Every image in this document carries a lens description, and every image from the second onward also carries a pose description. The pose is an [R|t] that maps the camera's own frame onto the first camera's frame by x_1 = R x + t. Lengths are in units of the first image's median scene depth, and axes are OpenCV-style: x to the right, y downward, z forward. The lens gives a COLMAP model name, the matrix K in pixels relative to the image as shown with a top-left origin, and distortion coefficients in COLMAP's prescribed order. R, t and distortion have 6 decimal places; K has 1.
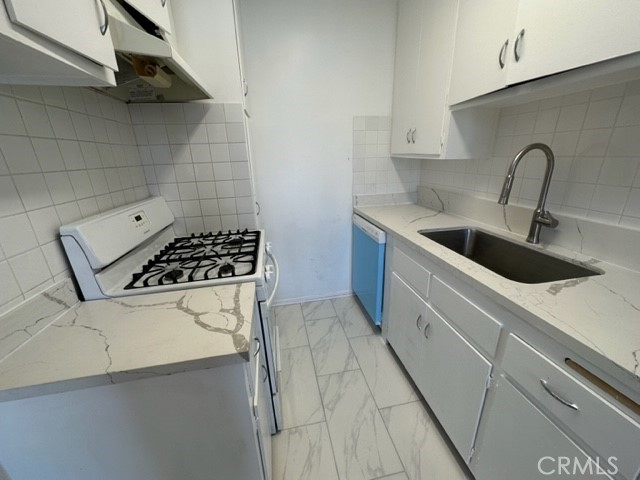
lens RADIAL K [[255.0, 0, 321.5], [0, 255.0, 240.8], [0, 0, 1]] dist [-0.016247, 0.000197]
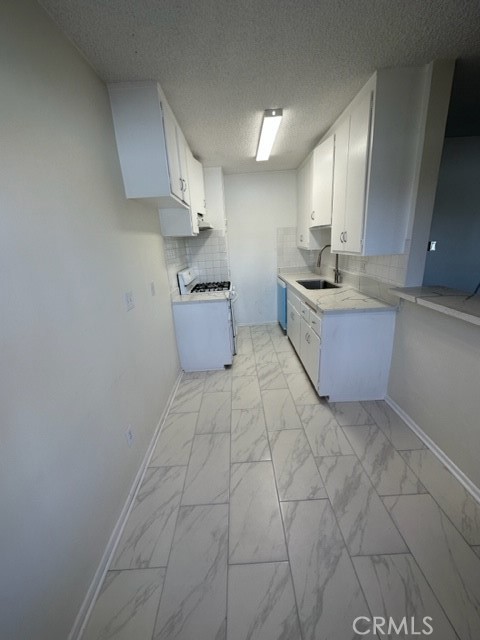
lens RADIAL K [[255.0, 0, 241.7], [0, 255.0, 319.3], [0, 0, 1]] dist [-0.016247, 0.000197]
pose [[0.984545, 0.024274, -0.173440, 0.234759], [-0.026940, 0.999552, -0.013036, 0.282824], [0.173046, 0.017507, 0.984758, -1.091539]]
